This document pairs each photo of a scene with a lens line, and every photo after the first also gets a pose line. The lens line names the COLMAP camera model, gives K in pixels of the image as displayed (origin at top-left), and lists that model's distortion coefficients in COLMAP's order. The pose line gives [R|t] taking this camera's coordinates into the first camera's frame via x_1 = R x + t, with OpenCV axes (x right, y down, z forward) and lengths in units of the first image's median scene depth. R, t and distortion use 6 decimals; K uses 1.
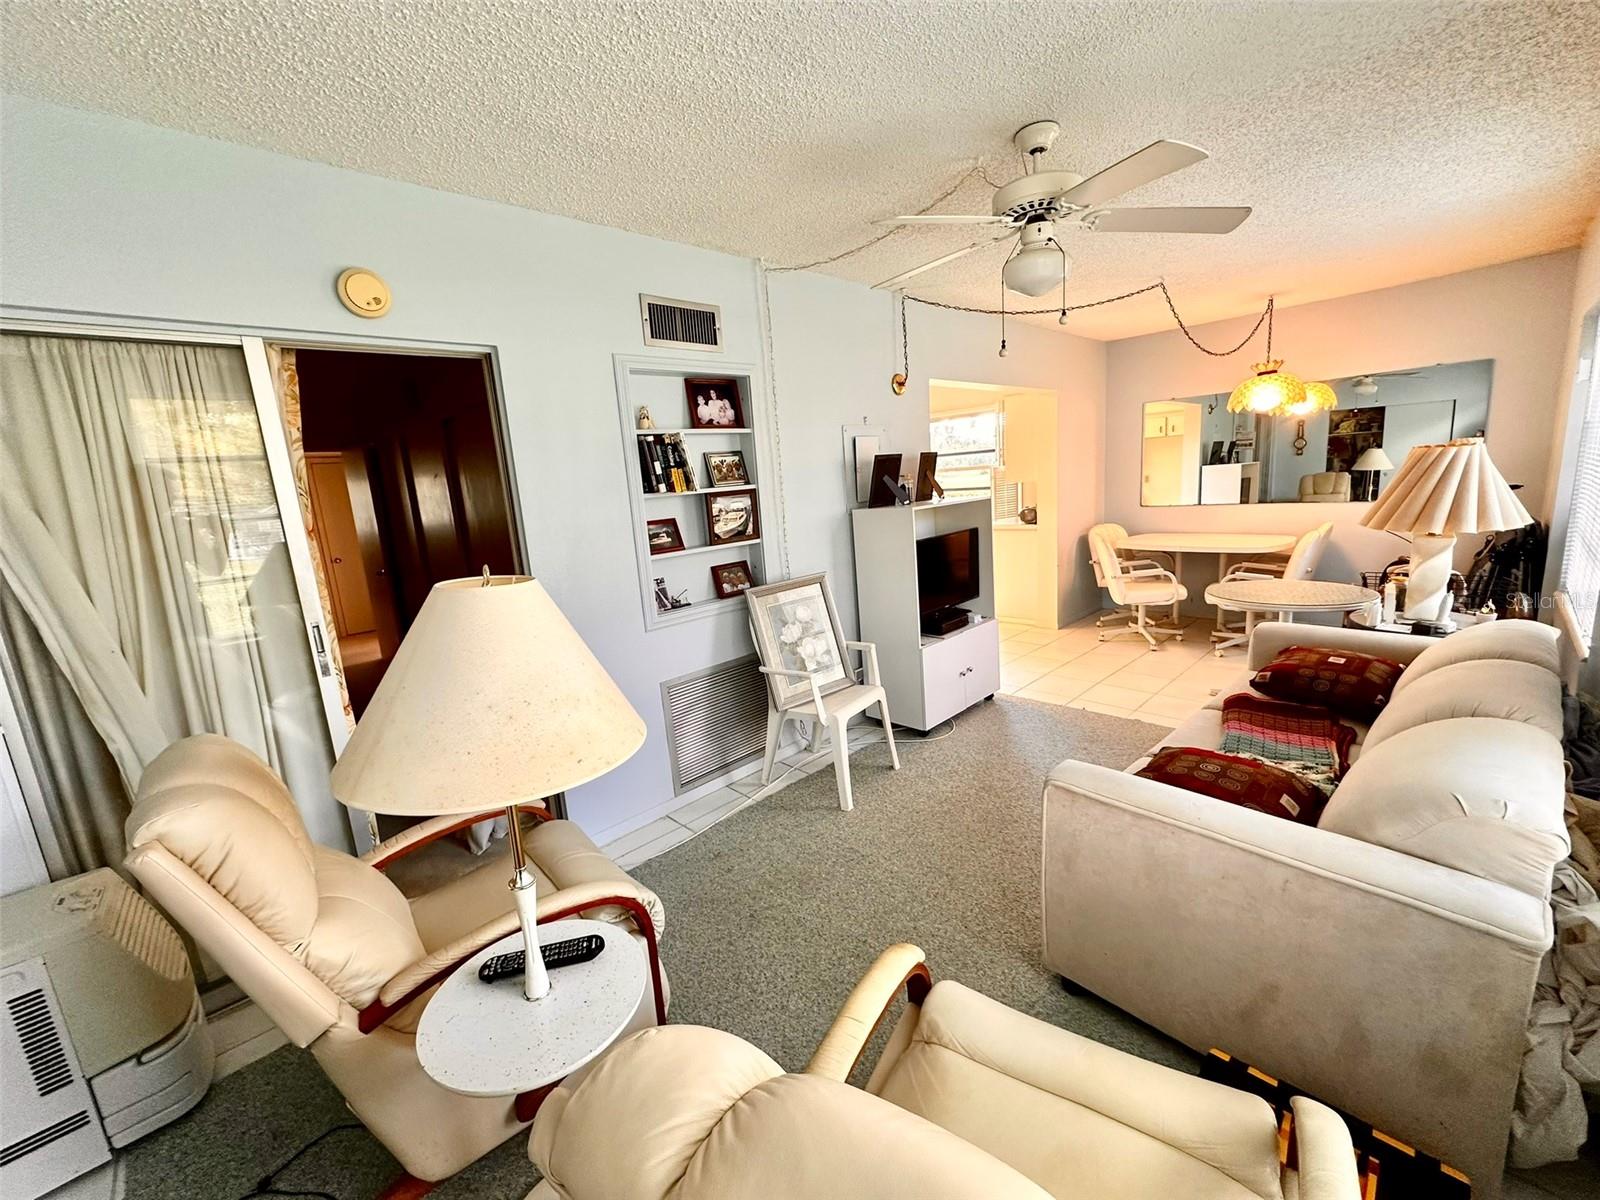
lens RADIAL K [[642.8, 0, 802.9], [0, 642.8, 600.4], [0, 0, 1]] dist [-0.000242, 0.000084]
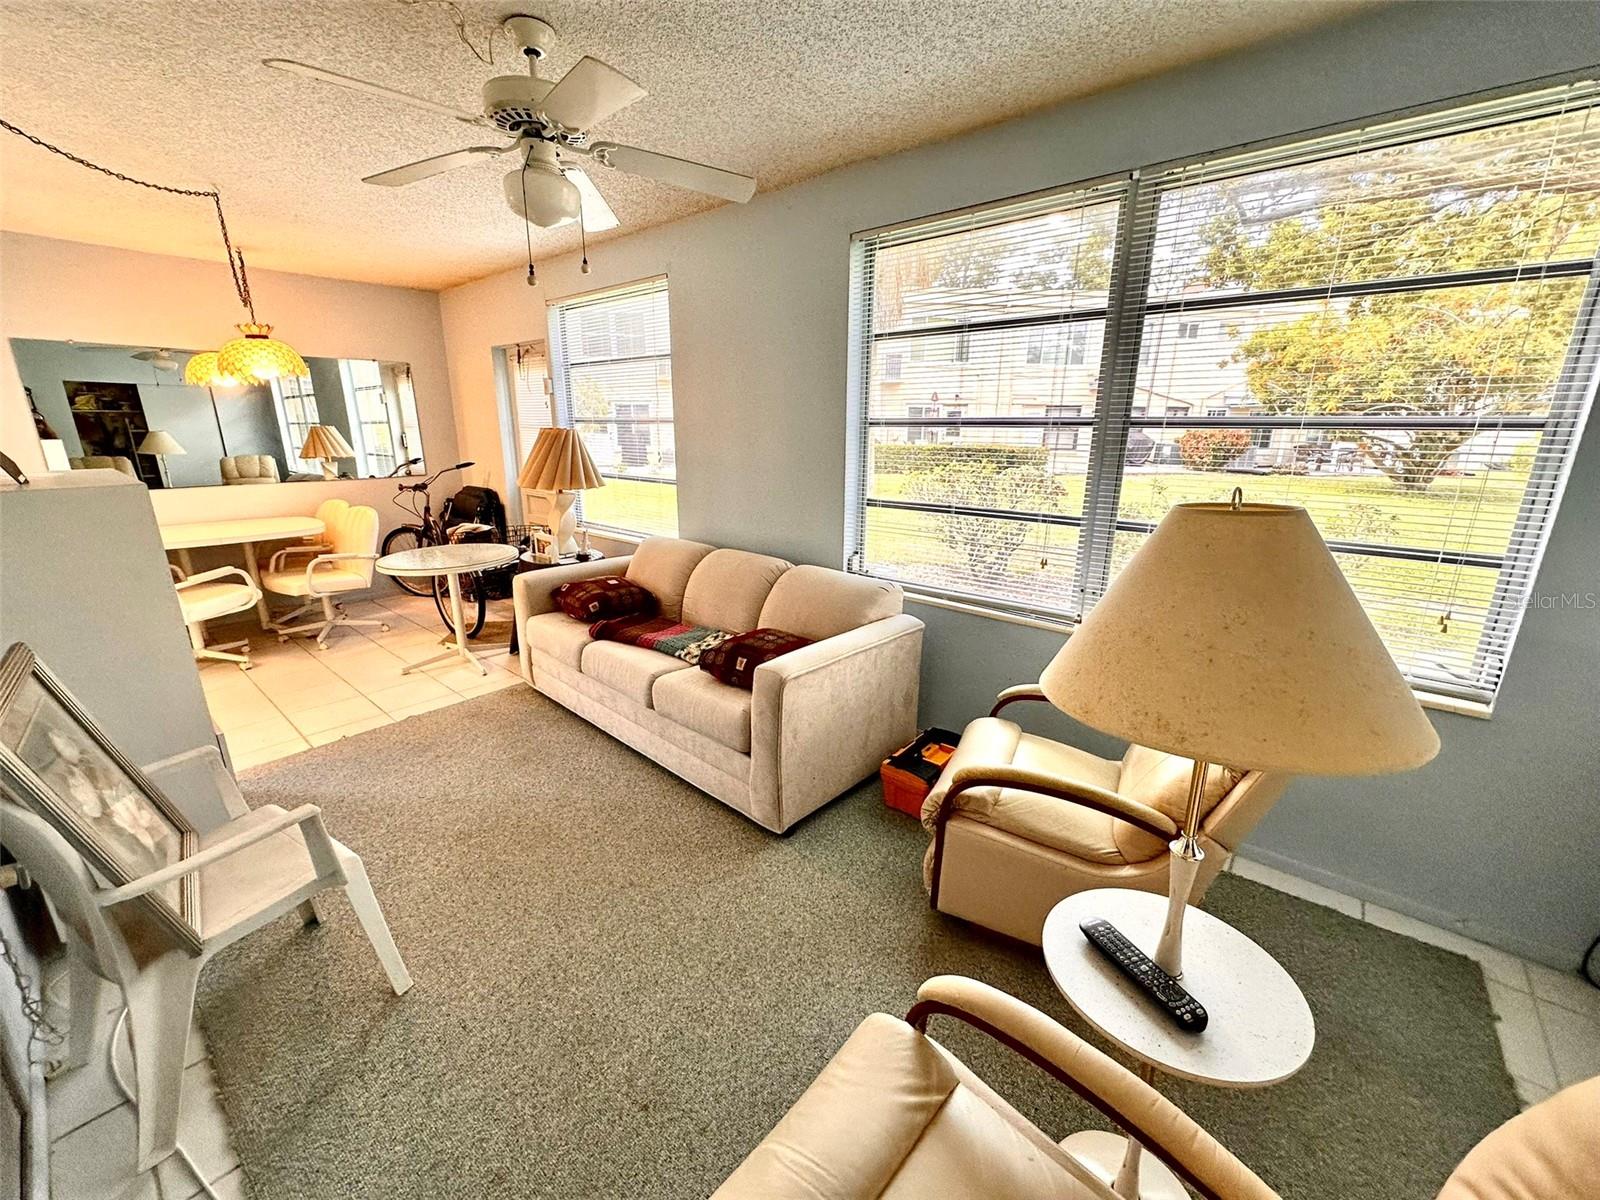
lens RADIAL K [[642.8, 0, 802.9], [0, 642.8, 600.4], [0, 0, 1]] dist [-0.000242, 0.000084]
pose [[-0.088196, -0.206053, 0.974558, -0.293387], [0.192981, 0.956300, 0.219657, -0.048914], [-0.977231, 0.207444, -0.044577, 0.359534]]
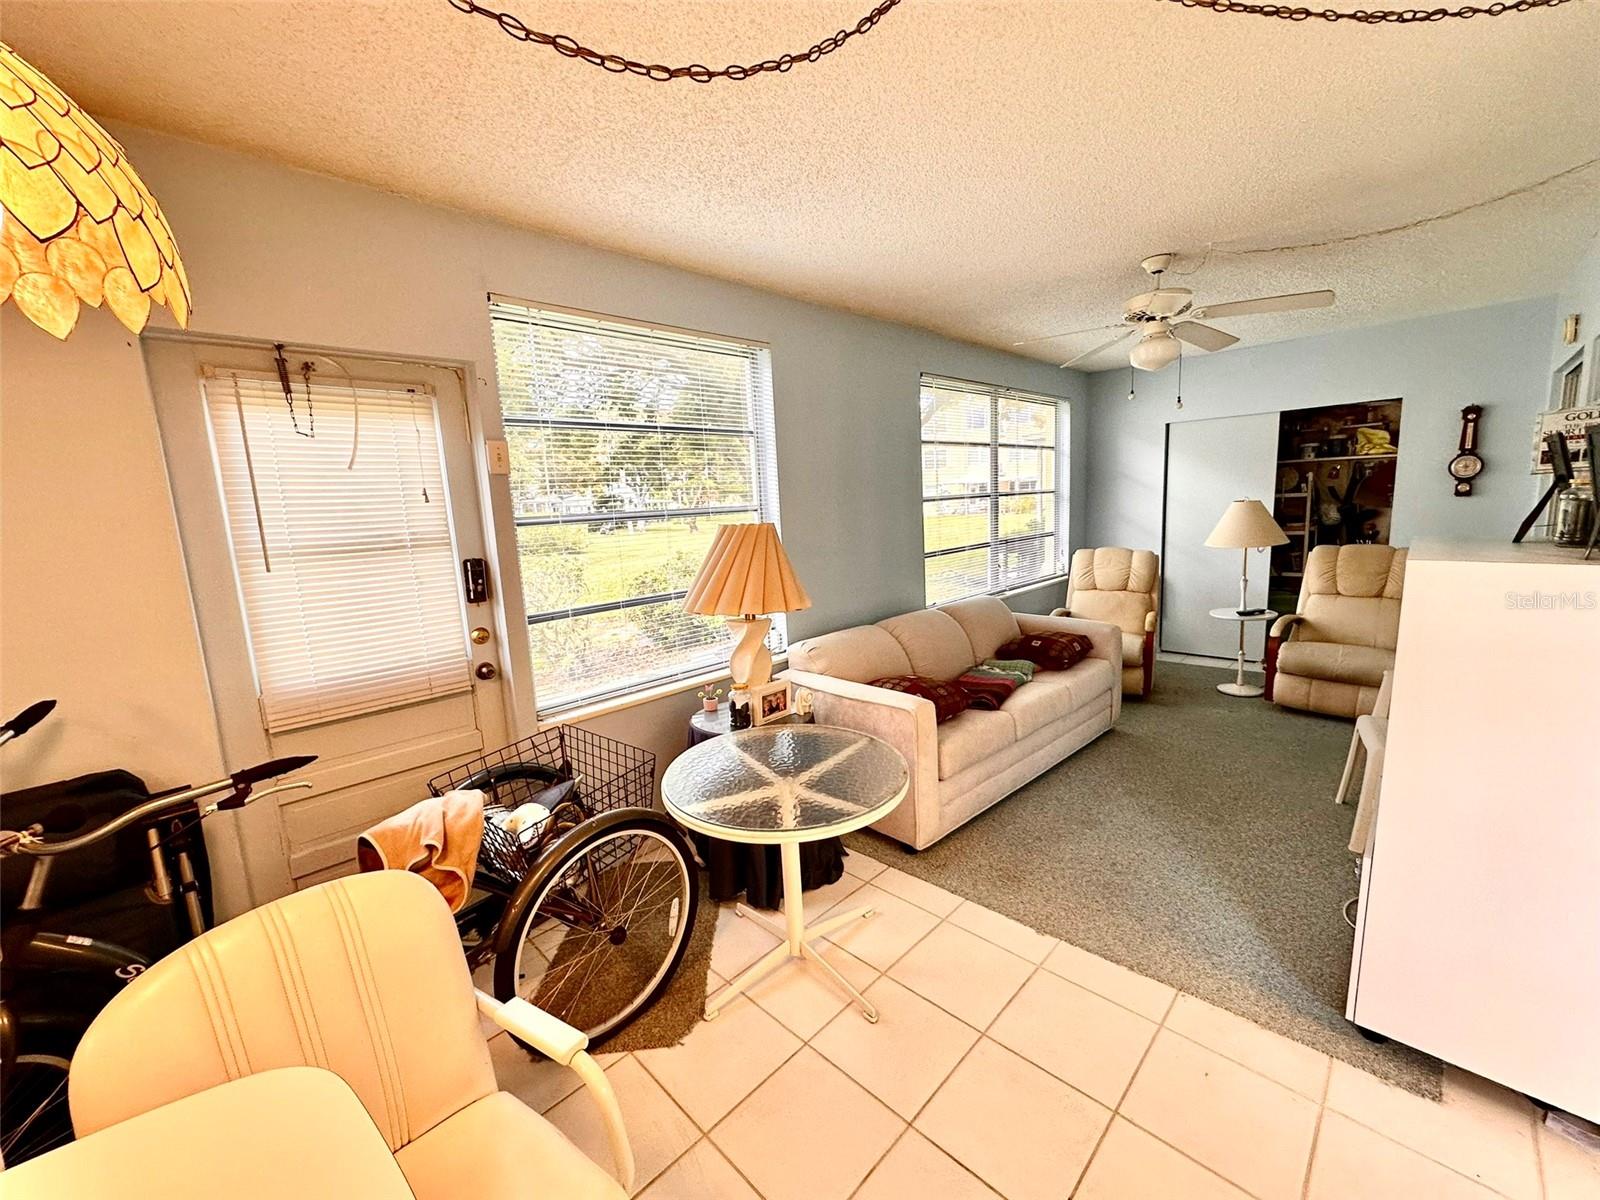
lens RADIAL K [[642.8, 0, 802.9], [0, 642.8, 600.4], [0, 0, 1]] dist [-0.000242, 0.000084]
pose [[-0.993513, 0.113694, 0.002367, 0.571898], [0.107615, 0.933255, 0.342717, -0.268560], [0.036756, 0.340748, -0.939436, 1.148491]]
